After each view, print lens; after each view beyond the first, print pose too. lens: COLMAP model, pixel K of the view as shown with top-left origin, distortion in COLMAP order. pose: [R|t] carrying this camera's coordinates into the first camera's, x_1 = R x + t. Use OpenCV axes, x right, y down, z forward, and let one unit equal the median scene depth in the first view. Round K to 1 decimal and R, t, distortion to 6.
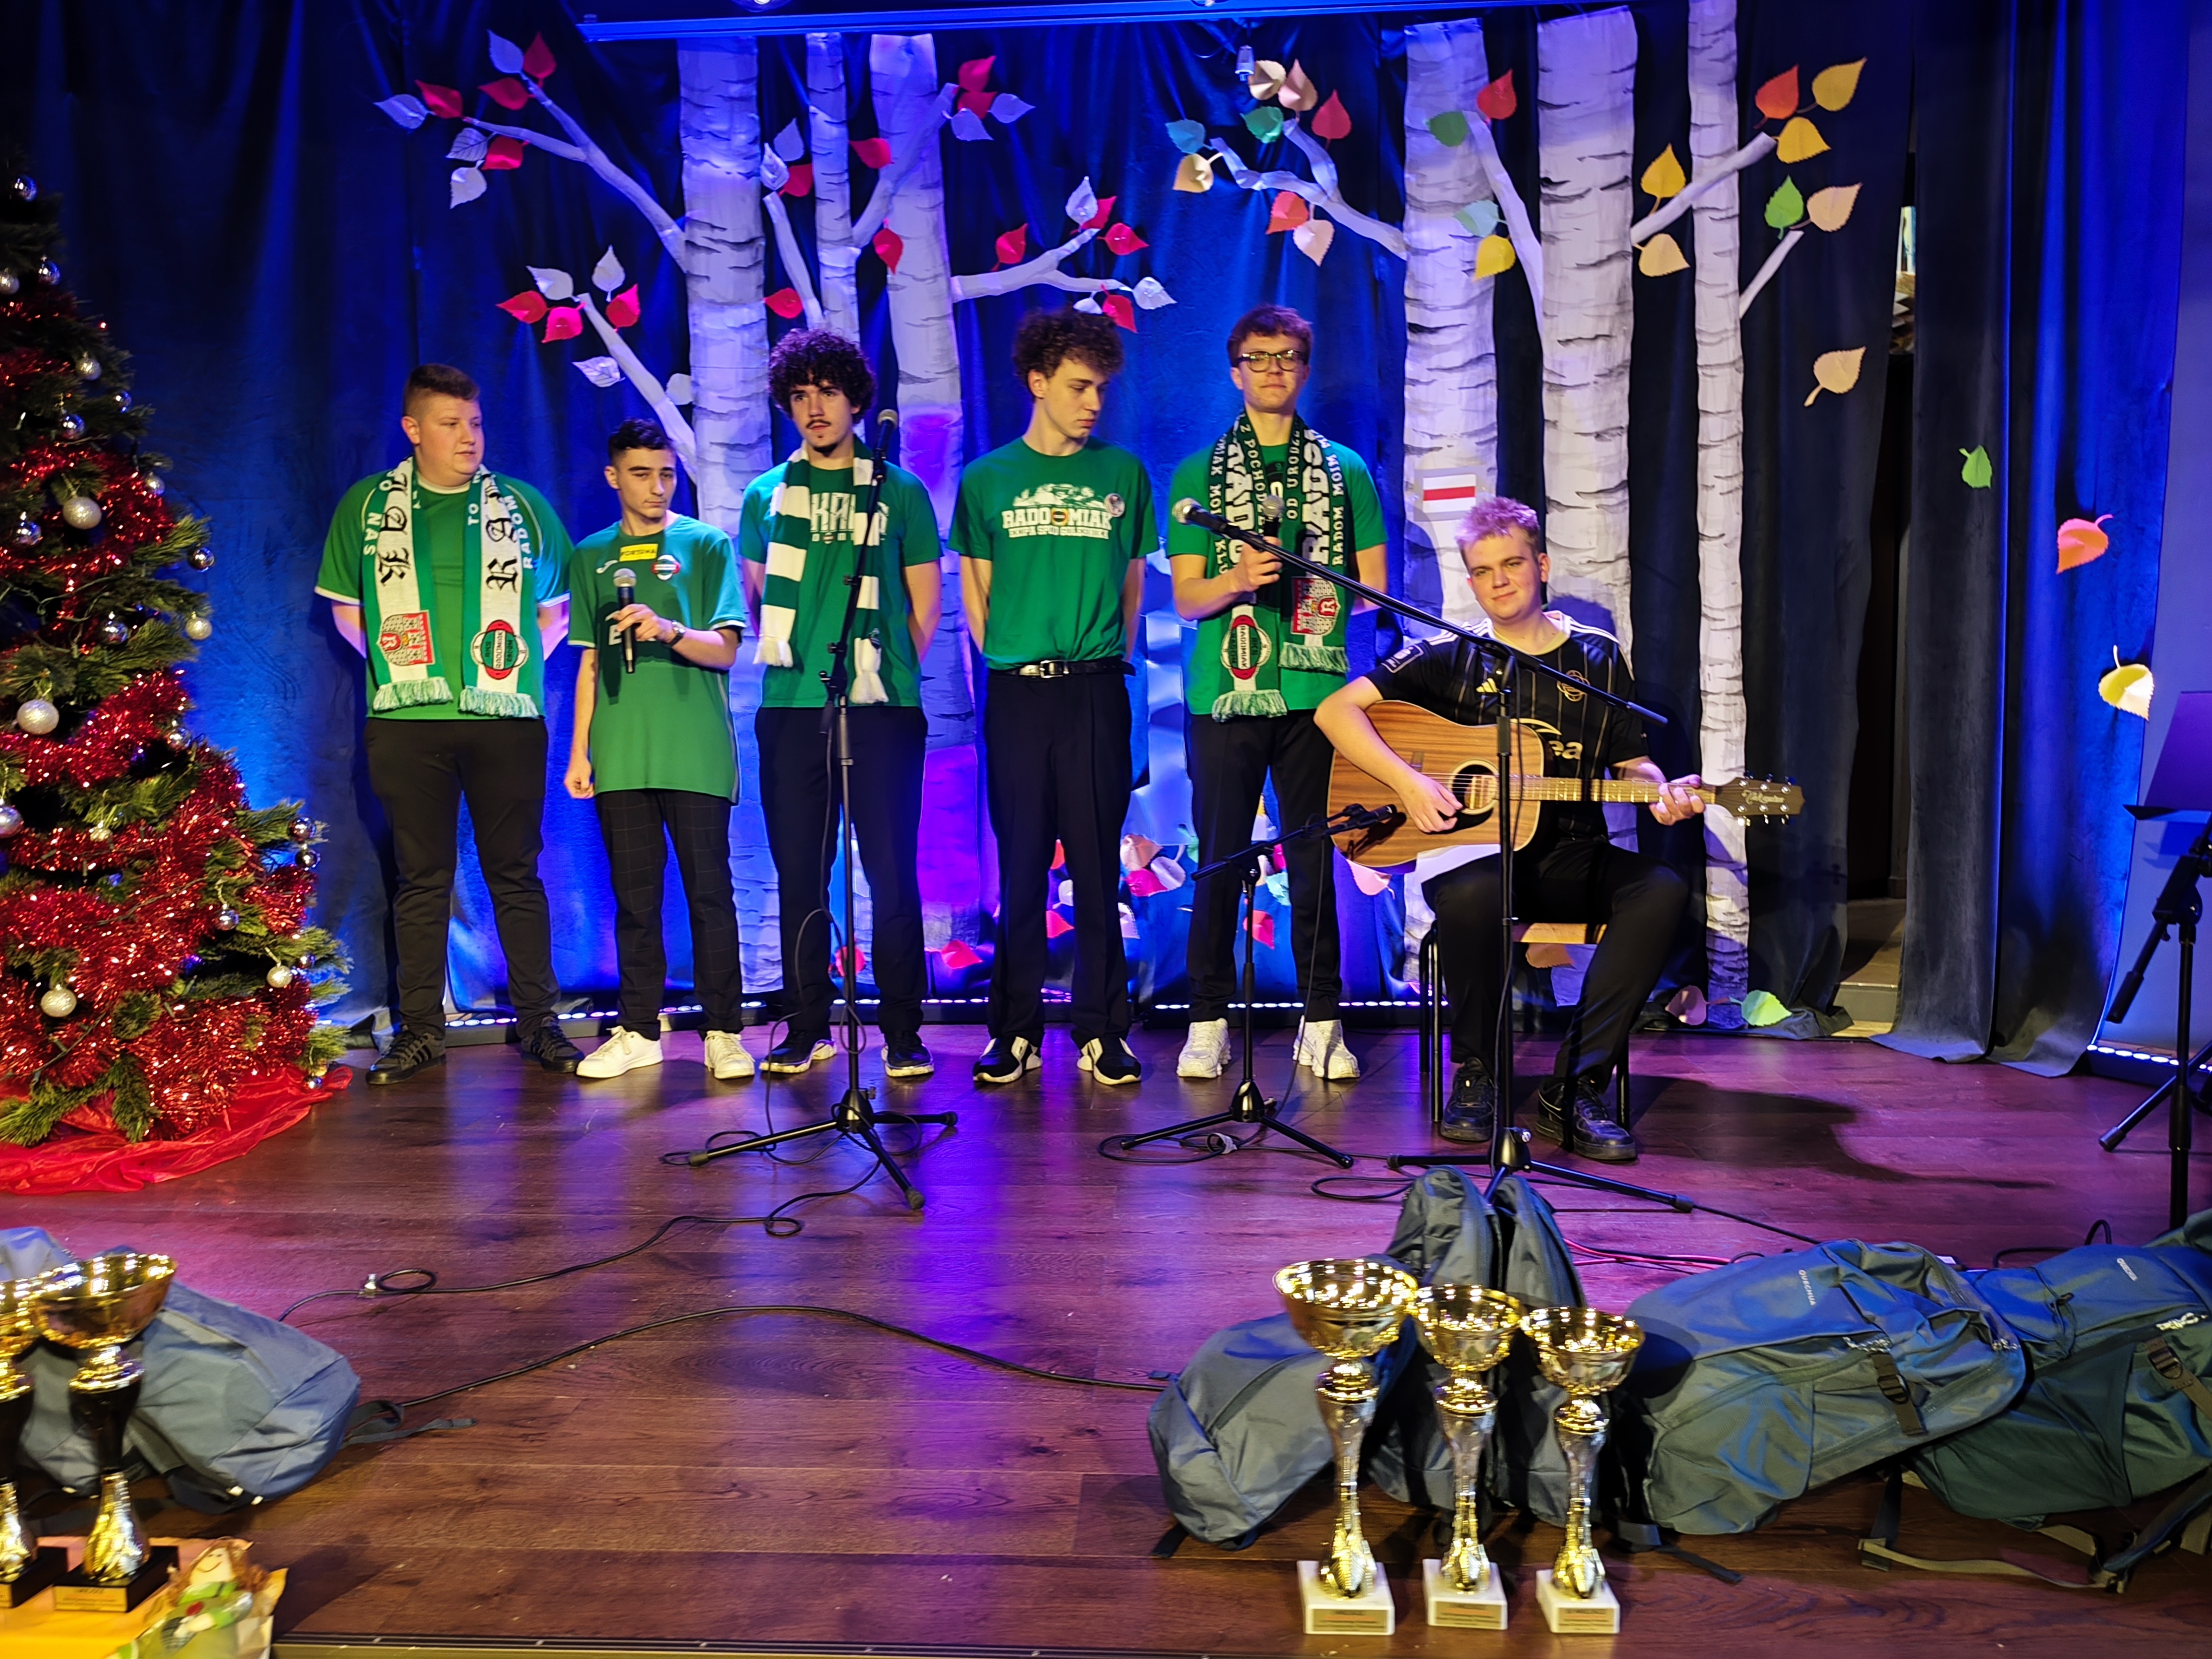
lens RADIAL K [[1503.4, 0, 1117.9], [0, 1503.4, 824.1], [0, 0, 1]] dist [0.031101, -0.031802]
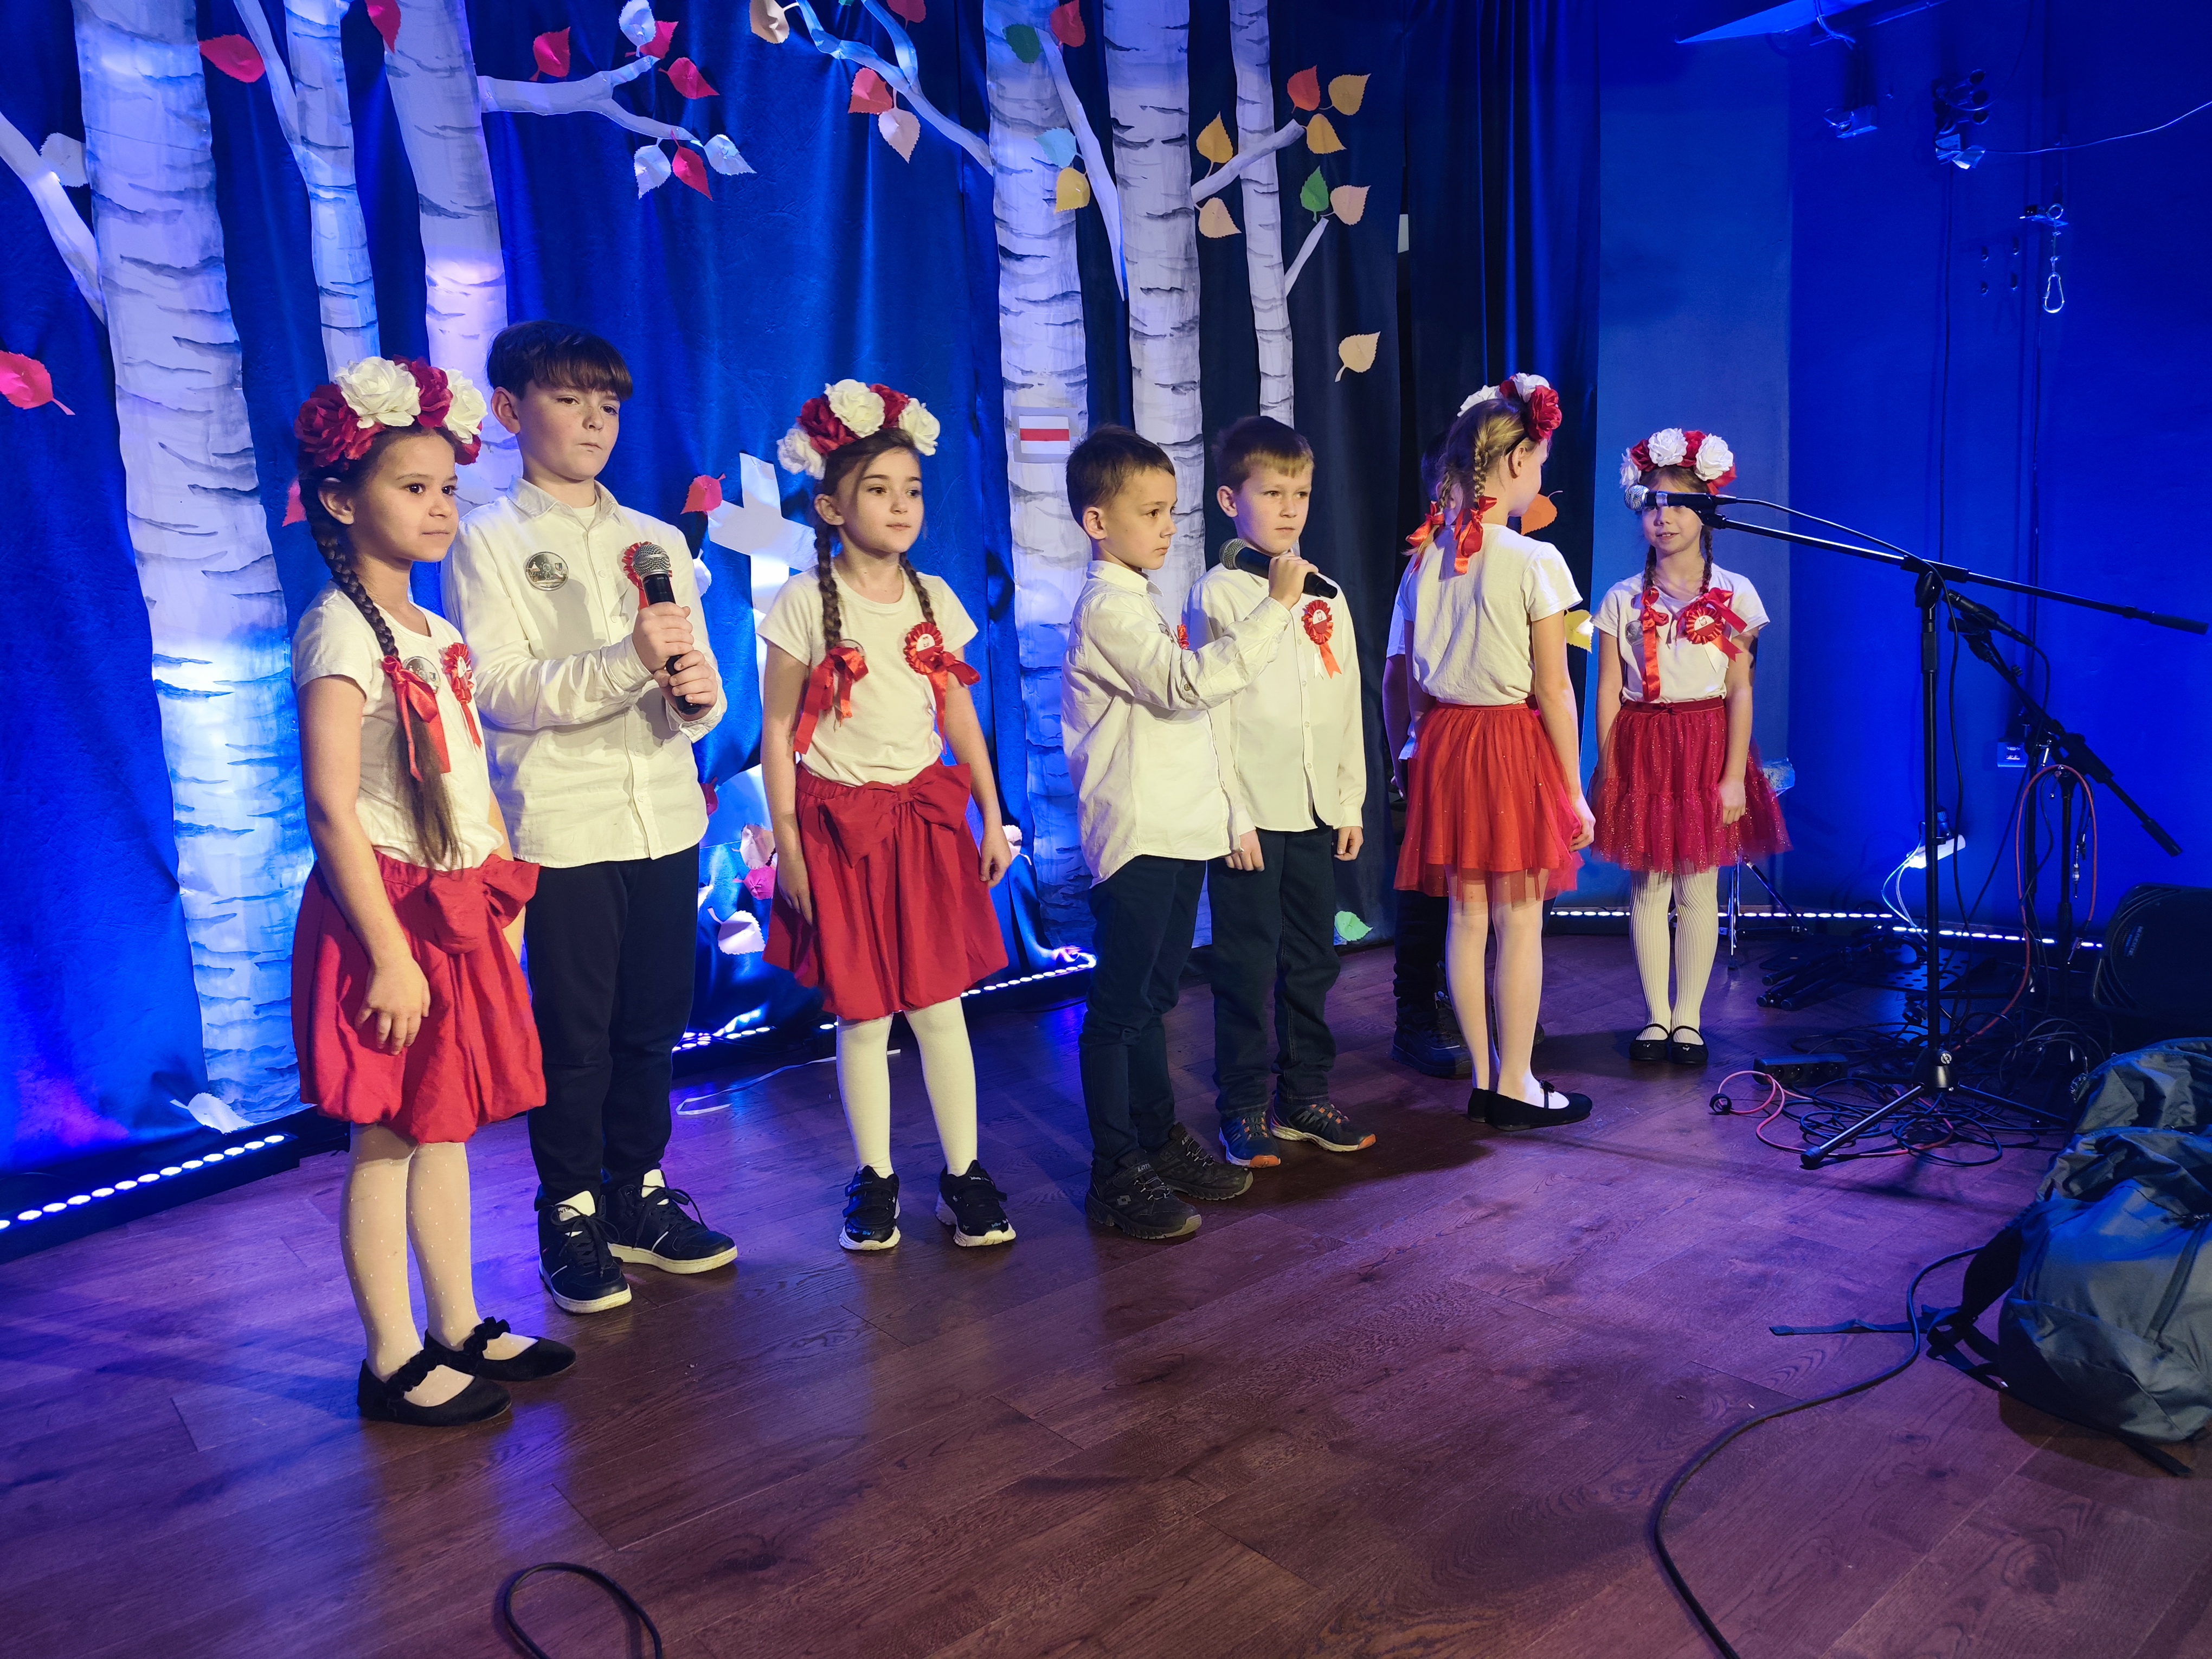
lens RADIAL K [[1502.2, 0, 1093.3], [0, 1502.2, 823.8], [0, 0, 1]] dist [0.029944, -0.031158]
pose [[0.739386, -0.093492, 0.666759, -0.415351], [0.085967, 0.995316, 0.044232, -0.014956], [-0.667771, 0.024615, 0.743960, 0.282498]]
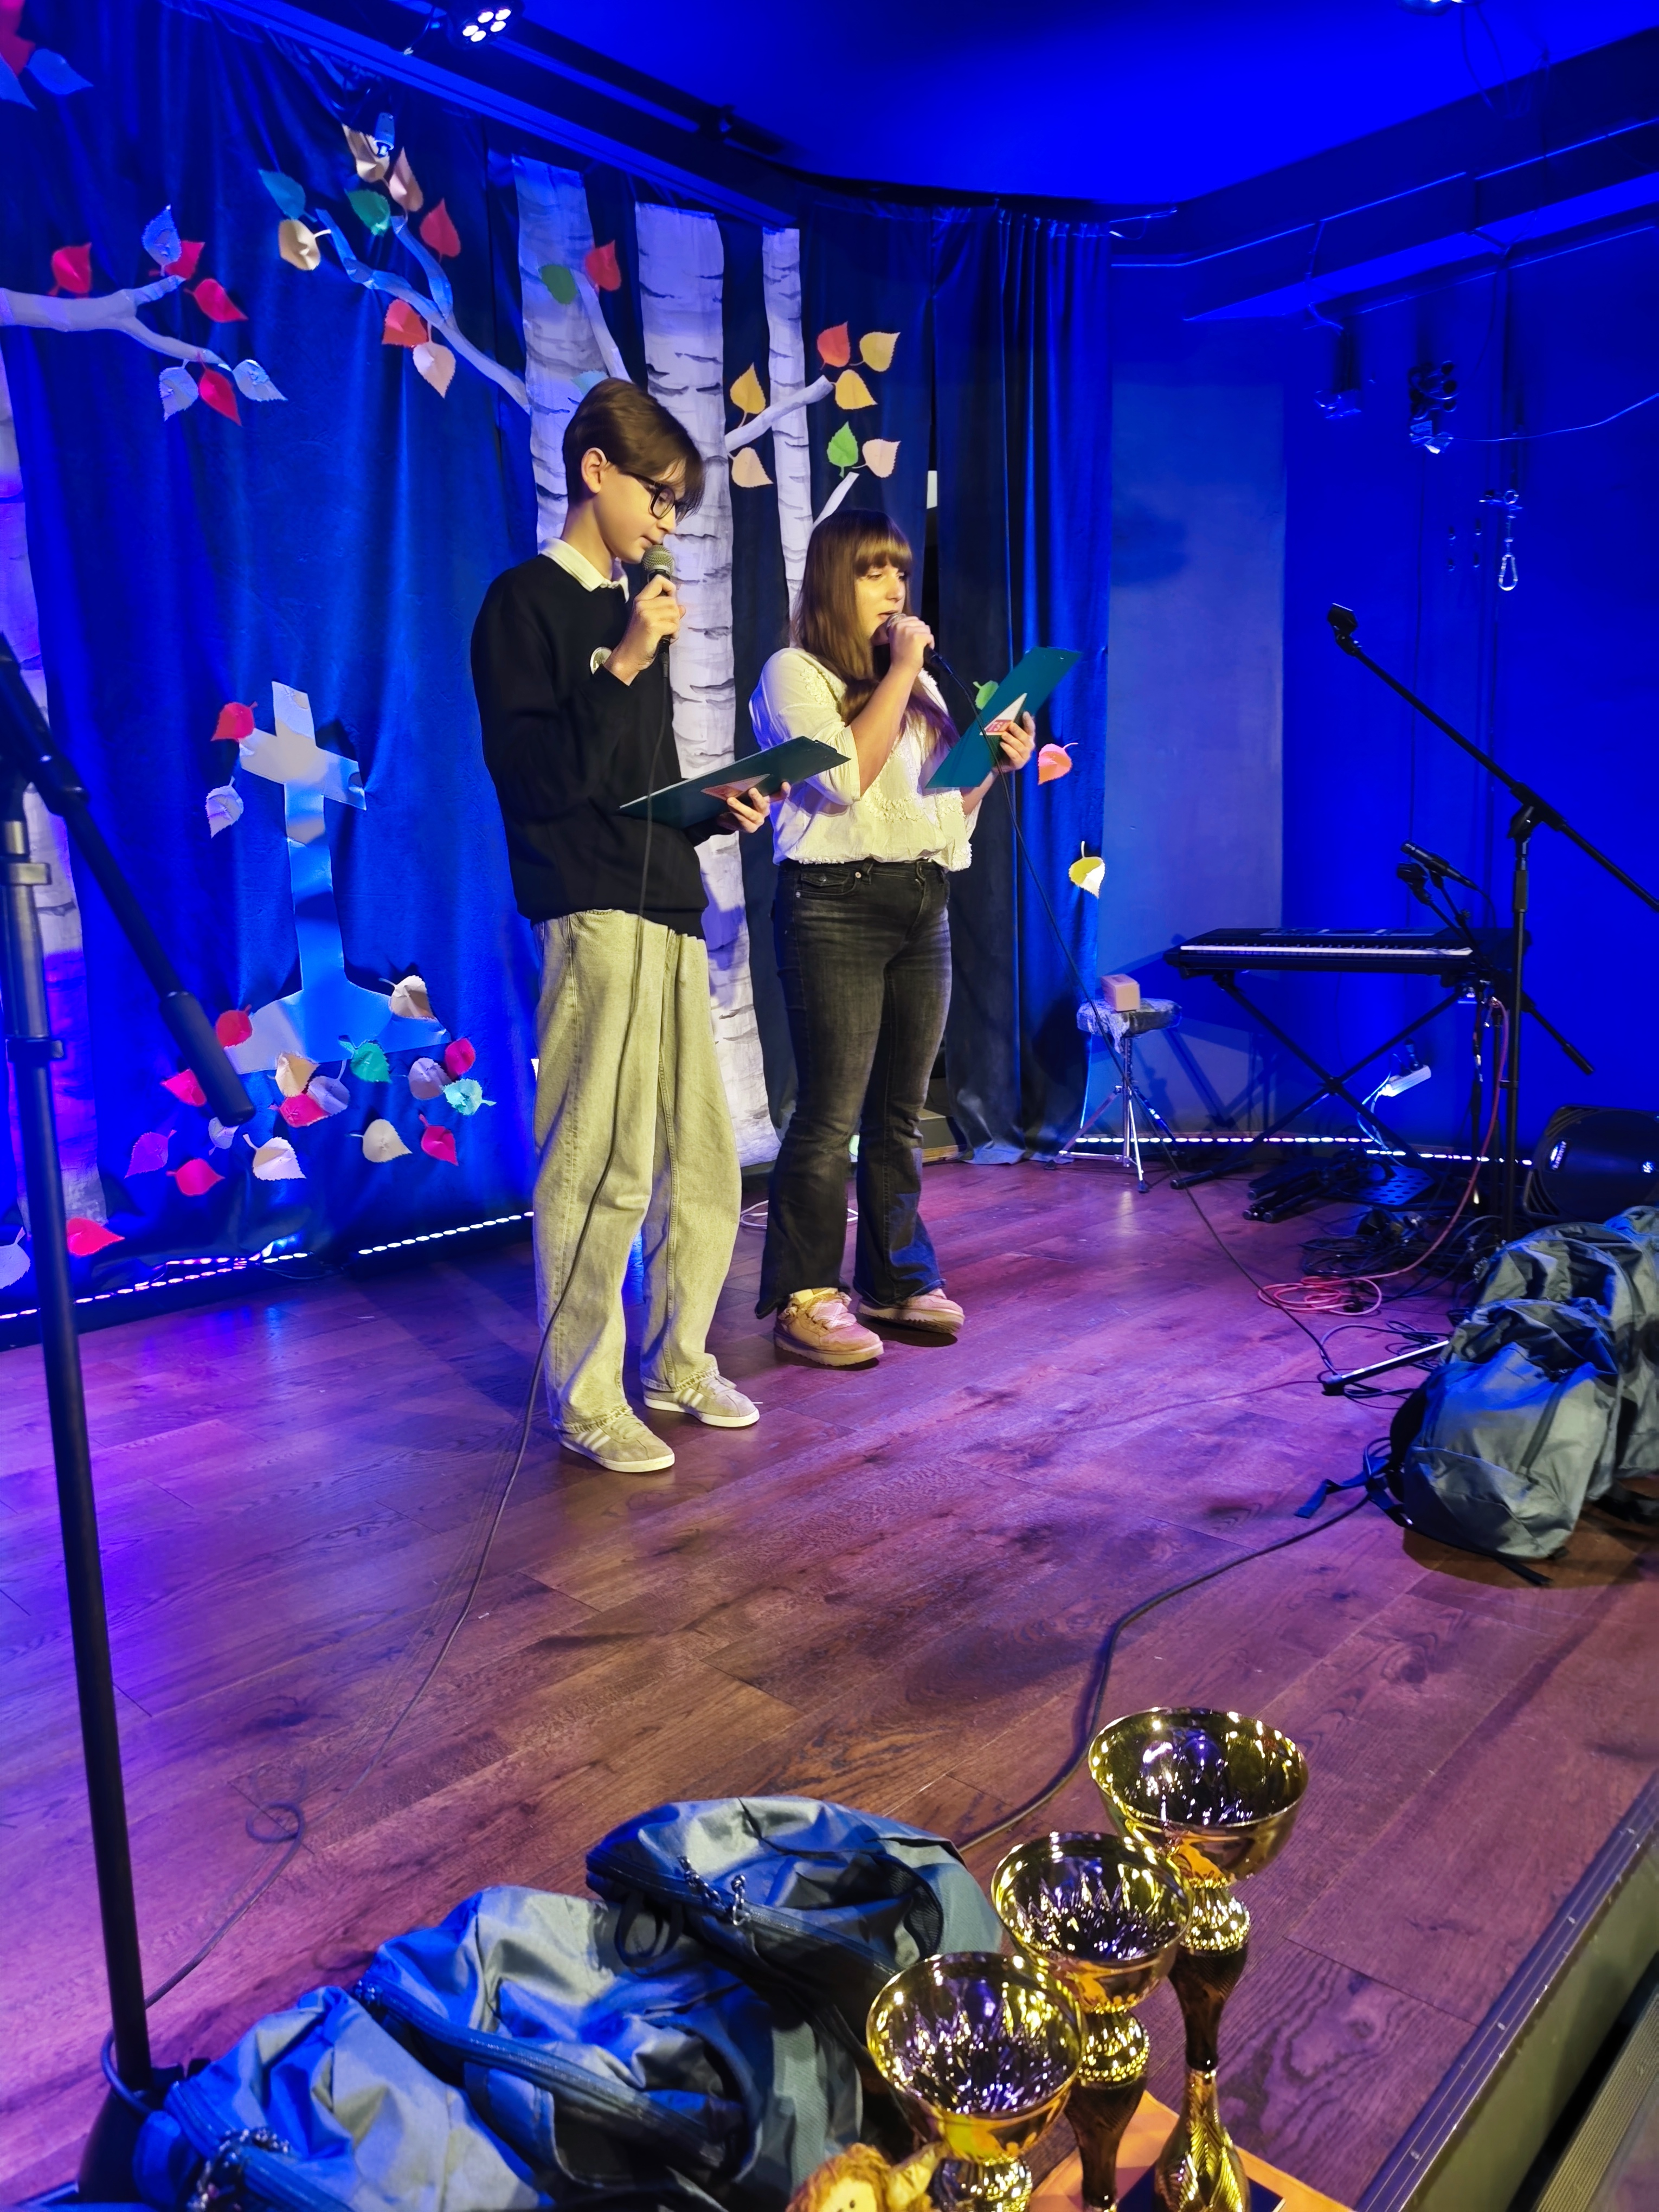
lens RADIAL K [[1493.4, 0, 822.8], [0, 1493.4, 1104.5], [0, 0, 1]] dist [0.026270, -0.025610]
pose [[0.658244, -0.111406, 0.744516, -0.429740], [0.079819, 0.993743, 0.078129, -0.006279], [-0.748561, 0.007998, 0.663017, 0.249740]]
